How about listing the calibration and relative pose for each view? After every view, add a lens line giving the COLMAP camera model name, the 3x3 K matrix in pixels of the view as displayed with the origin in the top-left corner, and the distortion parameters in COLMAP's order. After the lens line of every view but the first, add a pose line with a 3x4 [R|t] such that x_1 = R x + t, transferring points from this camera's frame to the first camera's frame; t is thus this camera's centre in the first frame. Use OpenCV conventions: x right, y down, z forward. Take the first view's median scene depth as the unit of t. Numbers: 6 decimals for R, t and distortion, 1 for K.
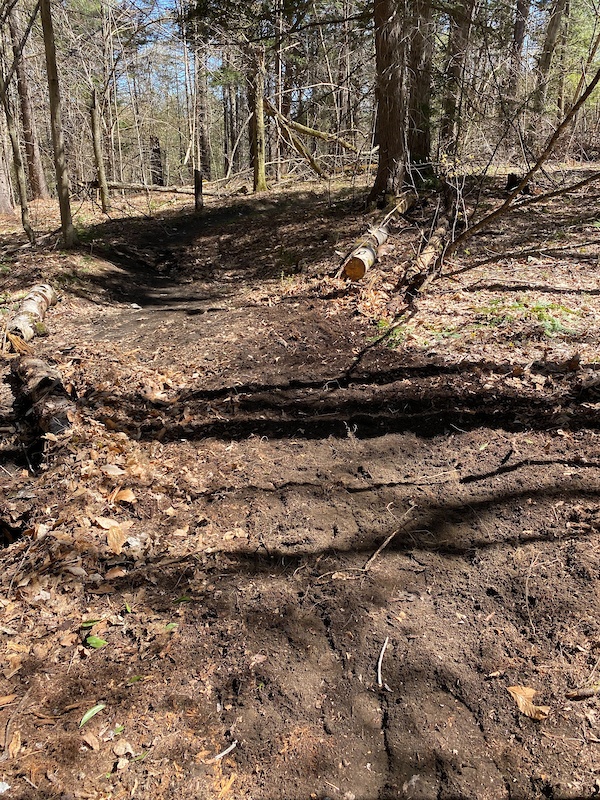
lens RADIAL K [[602.6, 0, 300.0], [0, 602.6, 400.0], [0, 0, 1]] dist [0.022273, -0.002700]
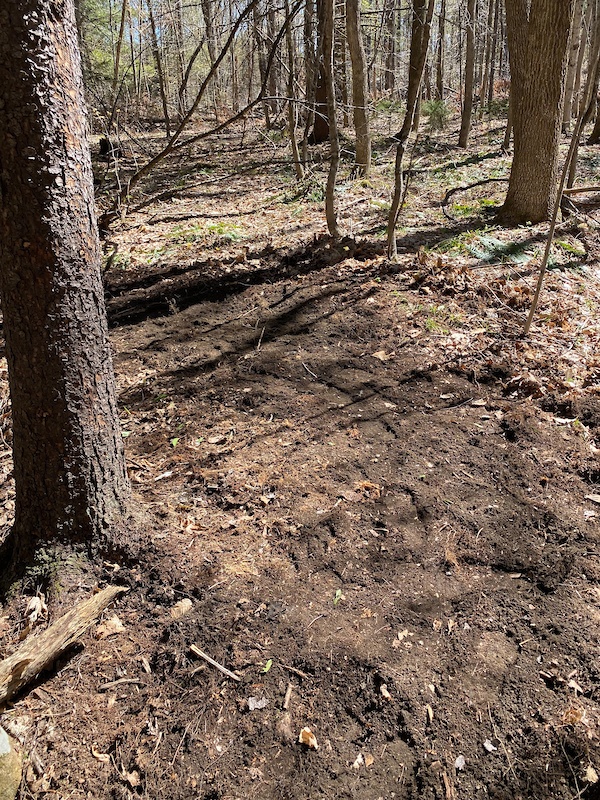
lens RADIAL K [[602.6, 0, 300.0], [0, 602.6, 400.0], [0, 0, 1]] dist [0.022273, -0.002700]
pose [[0.769187, -0.267534, 0.580325, -0.523216], [0.249736, 0.961771, 0.112374, 0.175333], [-0.588203, 0.058492, 0.806595, -0.220780]]
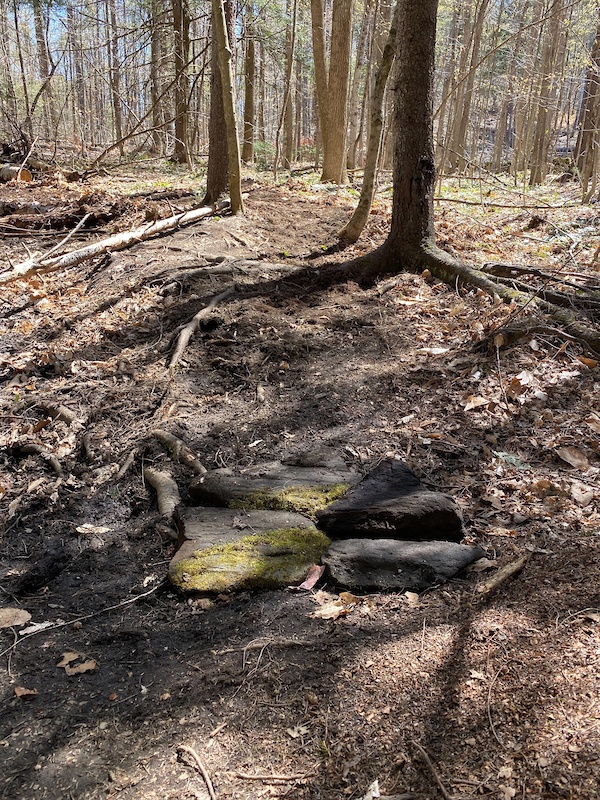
lens RADIAL K [[602.6, 0, 300.0], [0, 602.6, 400.0], [0, 0, 1]] dist [0.022273, -0.002700]
pose [[0.557486, -0.243462, 0.793685, -2.055493], [0.259682, 0.959197, 0.111831, 0.805579], [-0.788527, 0.143761, 0.597961, -0.978637]]
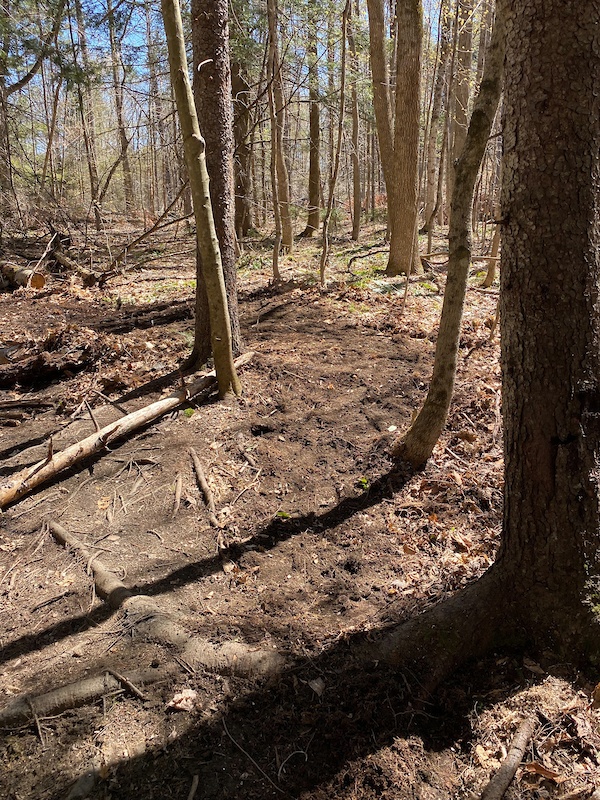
lens RADIAL K [[609.6, 0, 301.0], [0, 609.6, 417.4], [0, 0, 1]] dist [0.045828, -0.010958]
pose [[0.654384, -0.207517, 0.727130, -1.307934], [0.279614, 0.959854, 0.022294, 0.470962], [-0.702565, 0.188727, 0.686137, -0.676441]]
